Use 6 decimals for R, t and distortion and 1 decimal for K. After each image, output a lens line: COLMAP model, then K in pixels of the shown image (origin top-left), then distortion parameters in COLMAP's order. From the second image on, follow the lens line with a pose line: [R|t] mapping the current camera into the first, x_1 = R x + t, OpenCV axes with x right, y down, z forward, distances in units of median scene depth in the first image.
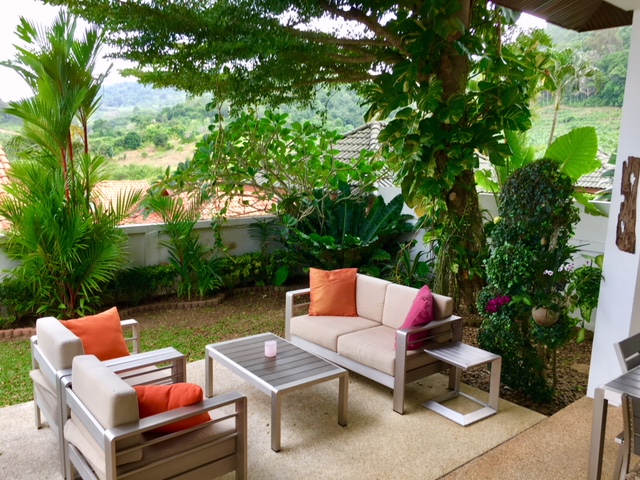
lens RADIAL K [[538.5, 0, 320.0], [0, 538.5, 240.0], [0, 0, 1]] dist [0.061283, -0.077534]
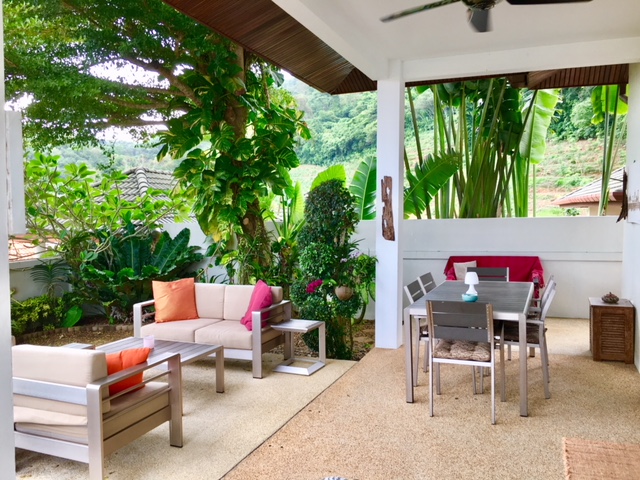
lens RADIAL K [[538.5, 0, 320.0], [0, 538.5, 240.0], [0, 0, 1]] dist [0.061283, -0.077534]
pose [[0.878209, -0.062038, 0.474237, -0.192216], [0.109347, 0.991333, -0.072810, 0.069601], [-0.465610, 0.115799, 0.877382, -0.126947]]
